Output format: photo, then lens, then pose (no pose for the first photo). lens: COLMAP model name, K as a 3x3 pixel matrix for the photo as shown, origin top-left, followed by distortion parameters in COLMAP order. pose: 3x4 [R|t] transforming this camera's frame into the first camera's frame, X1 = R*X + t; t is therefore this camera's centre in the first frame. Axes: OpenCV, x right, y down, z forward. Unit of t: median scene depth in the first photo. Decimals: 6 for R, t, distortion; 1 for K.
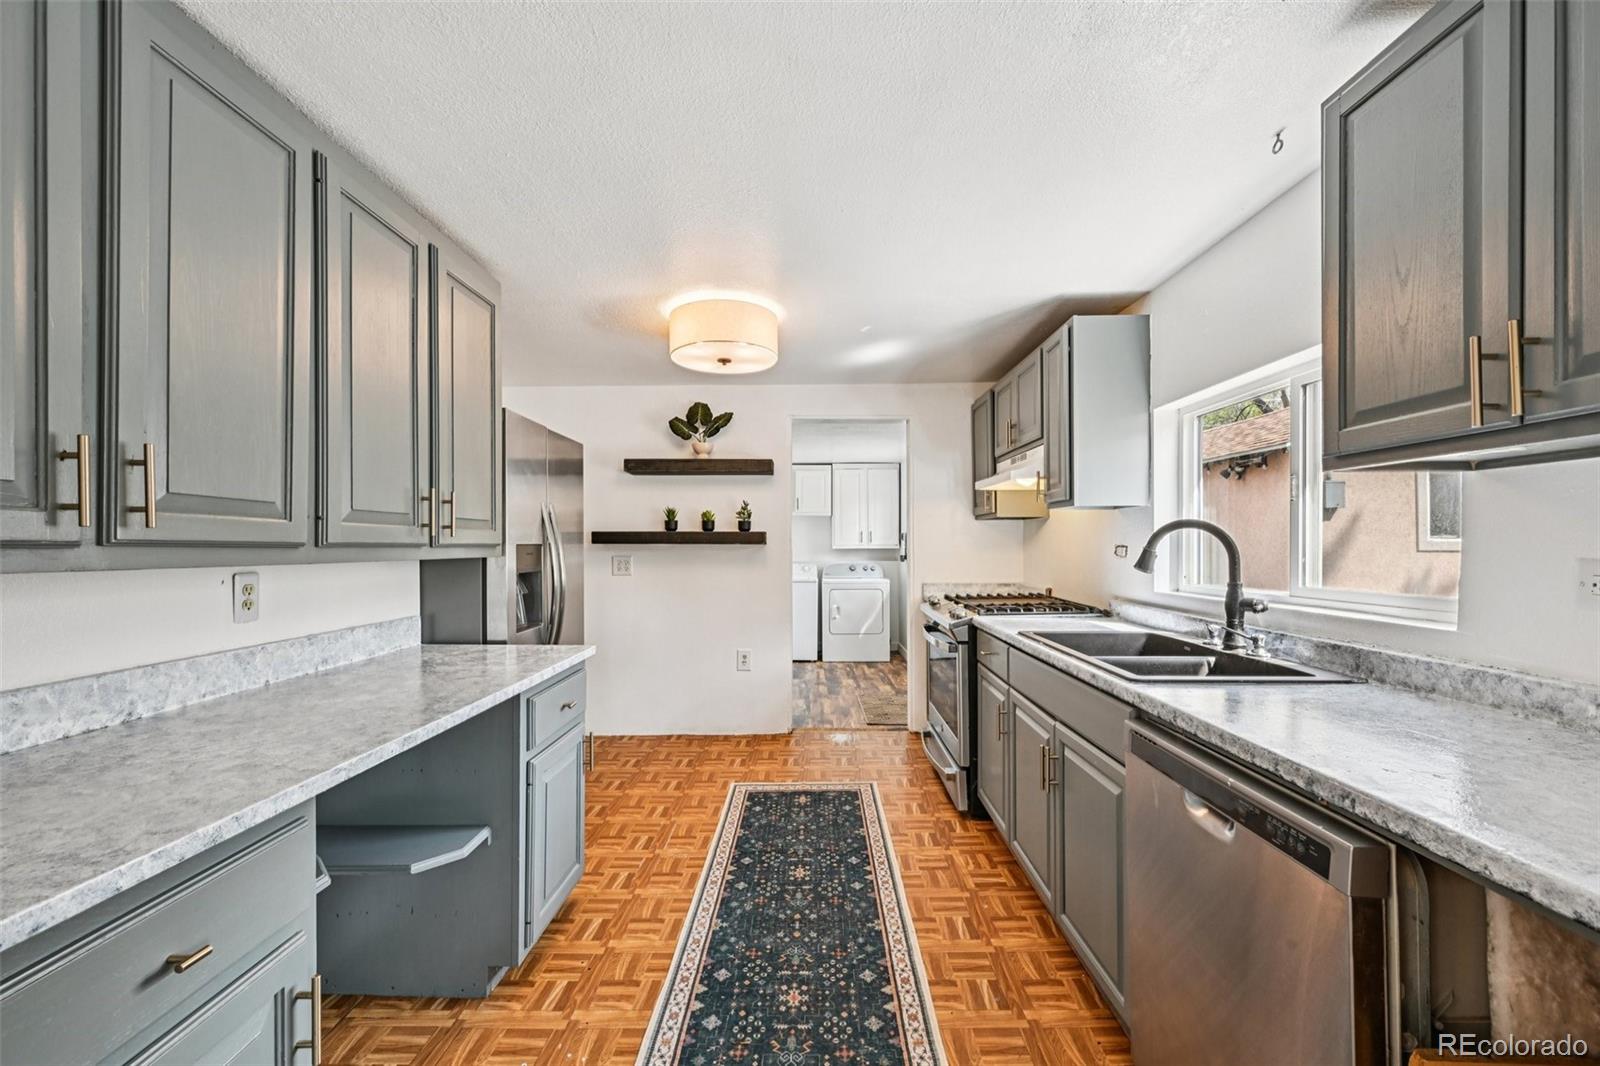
lens RADIAL K [[631.4, 0, 794.6], [0, 631.4, 537.2], [0, 0, 1]] dist [-0.000334, -0.000062]
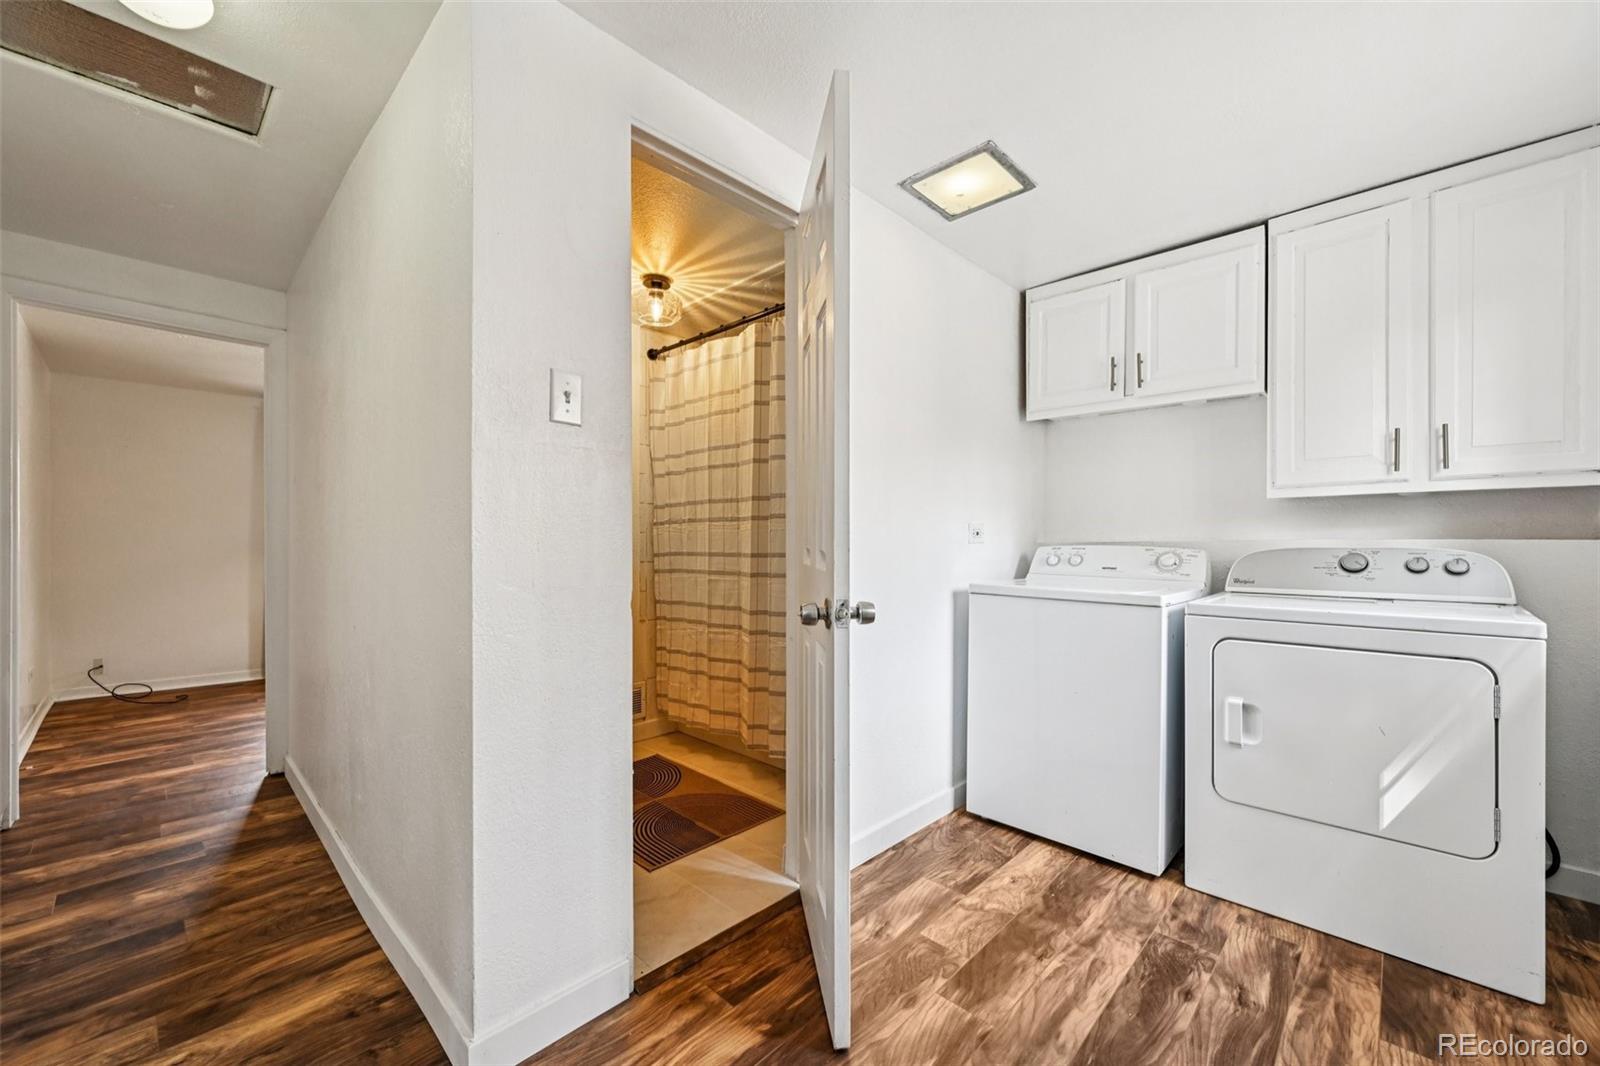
lens RADIAL K [[628.9, 0, 806.2], [0, 628.9, 546.7], [0, 0, 1]] dist [-0.001442, -0.000094]
pose [[0.744690, 0.010168, -0.667334, 0.097285], [0.005073, 0.999769, 0.020895, 0.034210], [0.667392, -0.018946, 0.744466, 0.632241]]
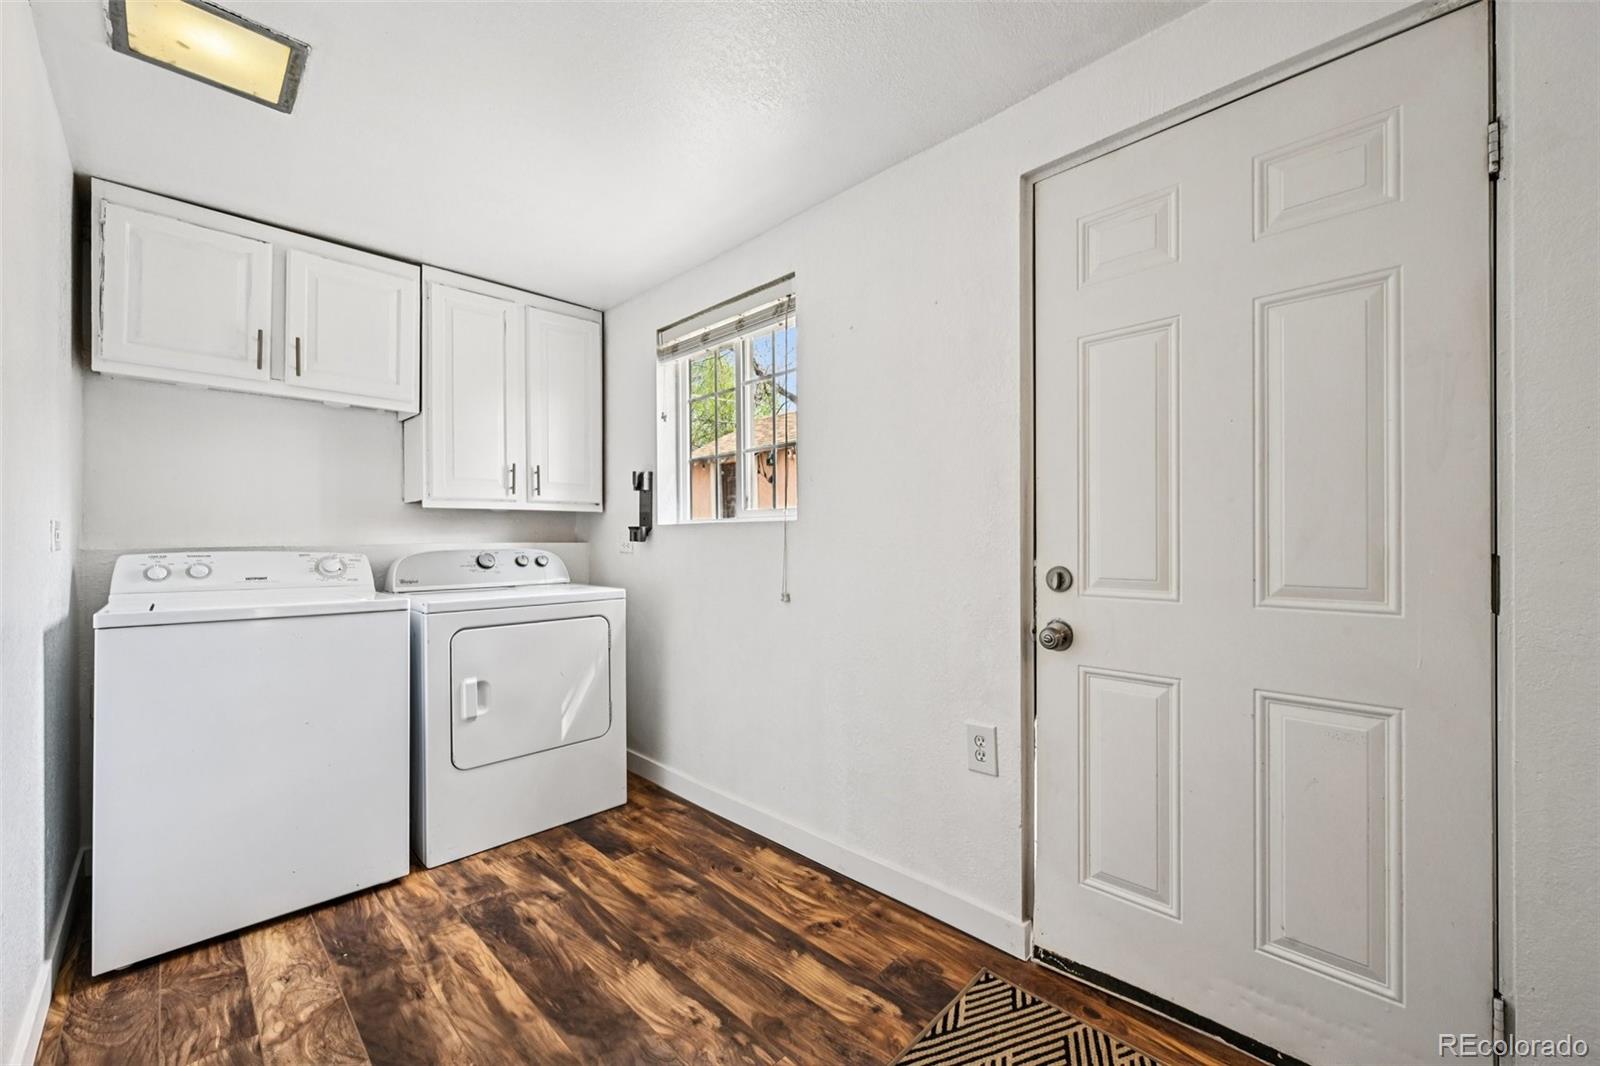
lens RADIAL K [[631.4, 0, 794.6], [0, 631.4, 537.2], [0, 0, 1]] dist [-0.000334, -0.000062]
pose [[0.686255, 0.002440, 0.727357, -0.051887], [-0.003866, 0.999992, 0.000293, 0.033988], [-0.727351, -0.003013, 0.686259, 0.619958]]
